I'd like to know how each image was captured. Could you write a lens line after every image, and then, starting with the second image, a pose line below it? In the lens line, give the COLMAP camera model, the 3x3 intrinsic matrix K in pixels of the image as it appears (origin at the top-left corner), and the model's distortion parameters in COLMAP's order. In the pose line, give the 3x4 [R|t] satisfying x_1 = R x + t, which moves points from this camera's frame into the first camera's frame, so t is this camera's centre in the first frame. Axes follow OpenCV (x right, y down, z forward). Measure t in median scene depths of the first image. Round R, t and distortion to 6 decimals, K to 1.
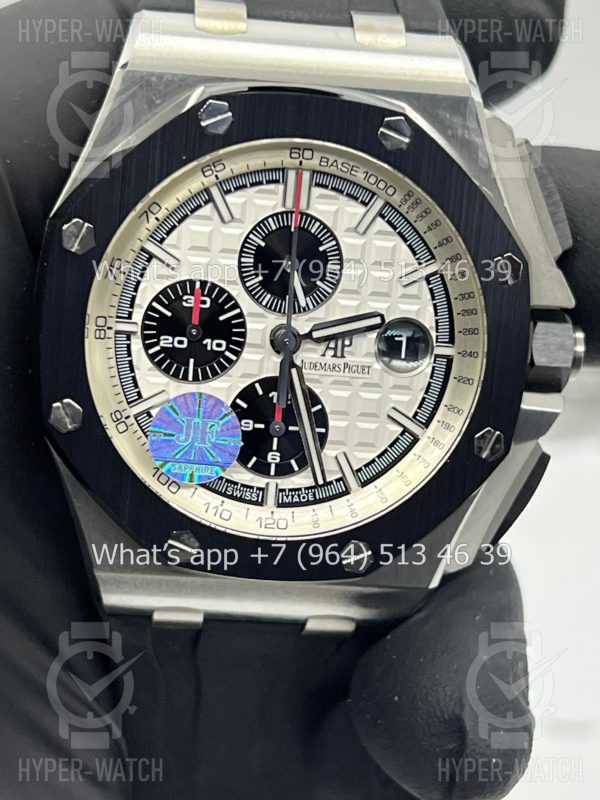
lens RADIAL K [[1899.4, 0, 295.9], [0, 1899.4, 398.2], [0, 0, 1]] dist [0.238992, 0.000000]
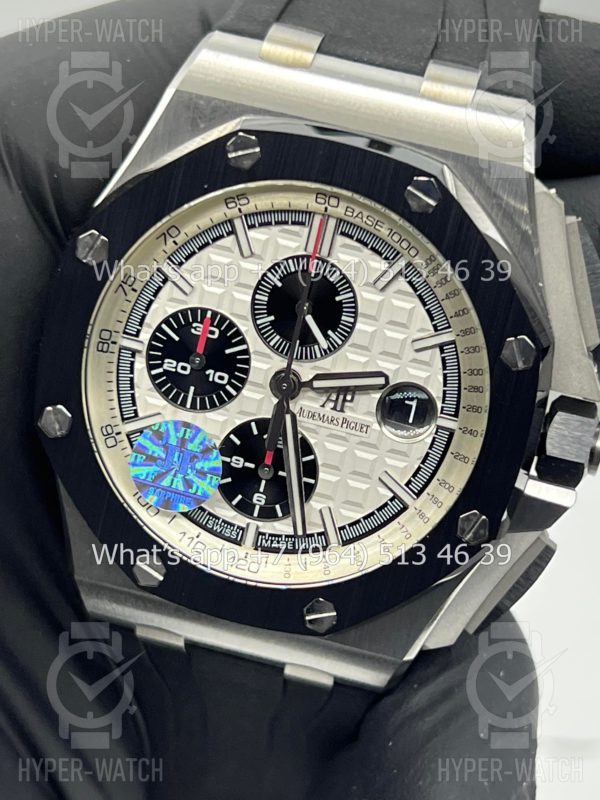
lens RADIAL K [[1899.4, 0, 302.7], [0, 1899.4, 417.9], [0, 0, 1]] dist [0.238992, 0.000000]
pose [[0.963061, 0.176892, -0.203033, 0.204862], [-0.172157, 0.984220, 0.040894, -0.055098], [0.207063, -0.004430, 0.978318, 0.040973]]
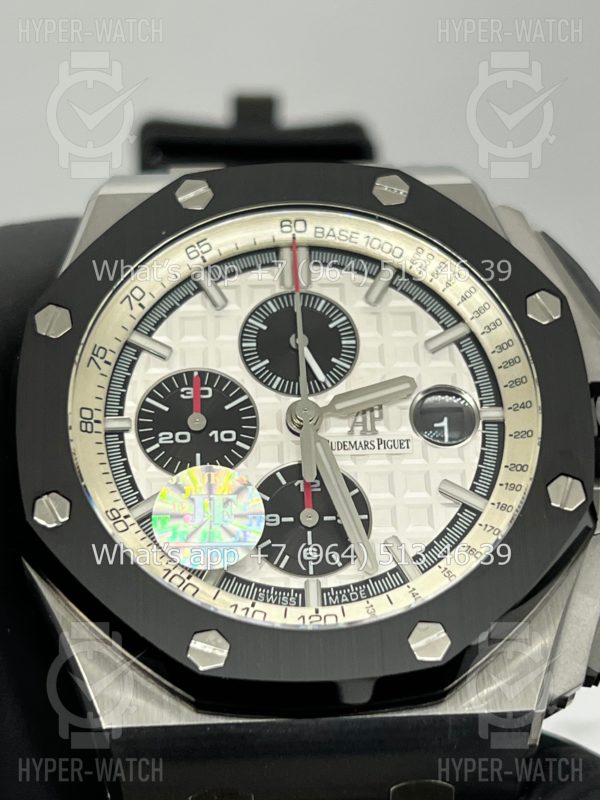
lens RADIAL K [[1899.4, 0, 297.5], [0, 1899.4, 395.6], [0, 0, 1]] dist [0.238992, 0.000000]
pose [[0.989038, -0.147617, 0.003511, -0.009948], [0.125438, 0.827416, -0.547401, 0.426914], [0.077900, 0.541841, 0.836863, 0.280233]]
